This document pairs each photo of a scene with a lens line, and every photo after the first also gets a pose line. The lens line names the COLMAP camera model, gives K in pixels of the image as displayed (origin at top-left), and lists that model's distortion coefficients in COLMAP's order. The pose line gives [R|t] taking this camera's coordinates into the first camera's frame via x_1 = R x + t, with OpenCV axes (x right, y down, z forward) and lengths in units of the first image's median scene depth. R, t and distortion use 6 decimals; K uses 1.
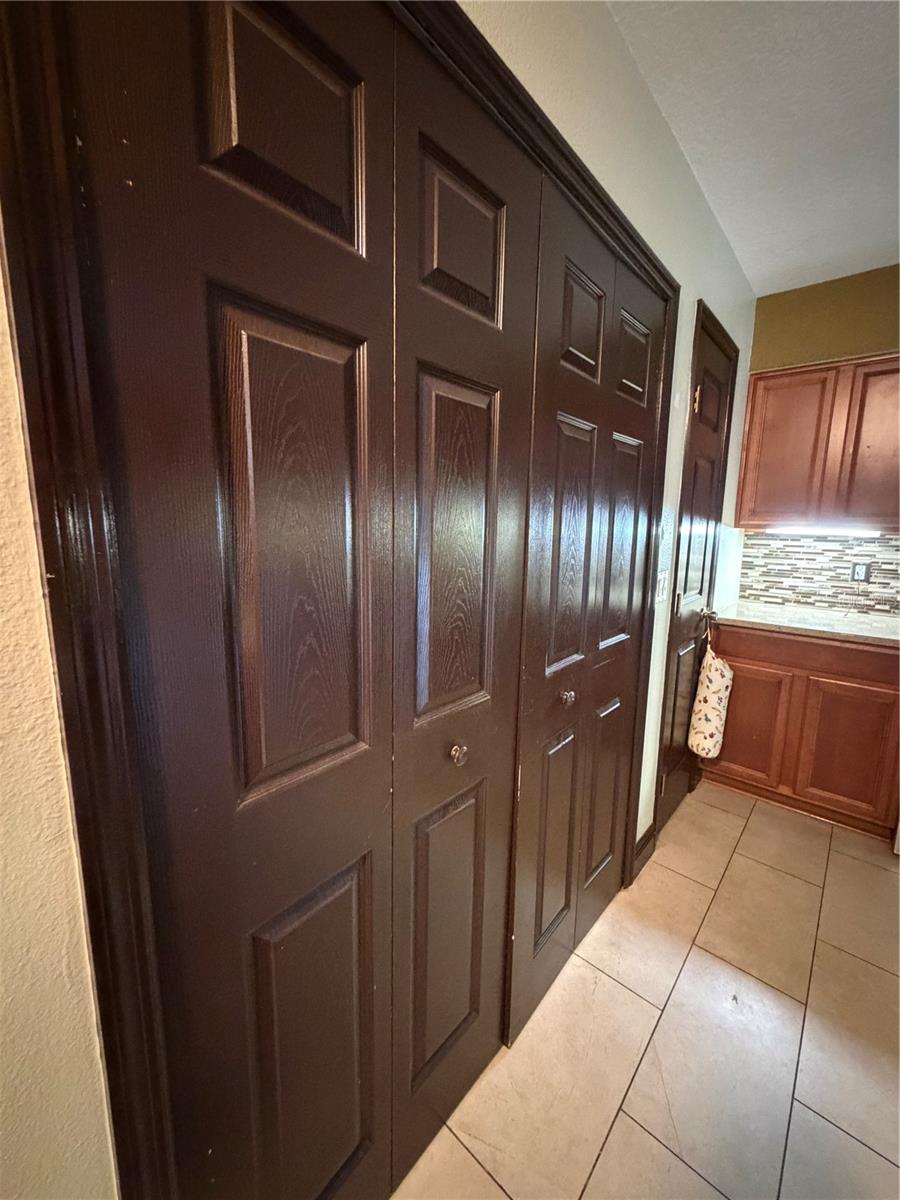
lens RADIAL K [[478.9, 0, 450.0], [0, 478.9, 600.0], [0, 0, 1]] dist [0.001024, -0.003128]
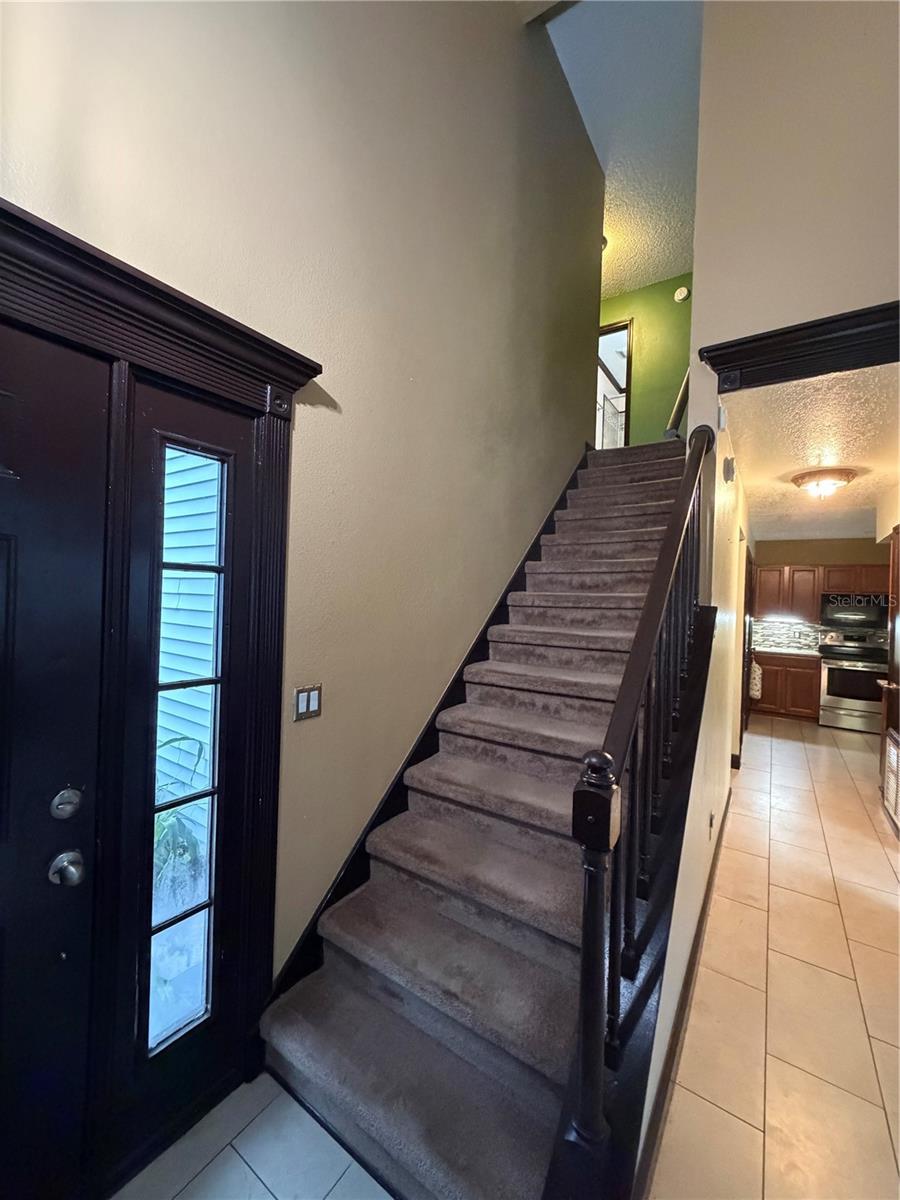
lens RADIAL K [[474.1, 0, 450.0], [0, 474.1, 600.0], [0, 0, 1]] dist [0.002105, 0.000392]
pose [[0.993041, 0.013713, 0.116965, -1.606700], [0.003843, 0.988895, -0.148563, 0.156805], [-0.117703, 0.147979, 0.981961, -1.640726]]
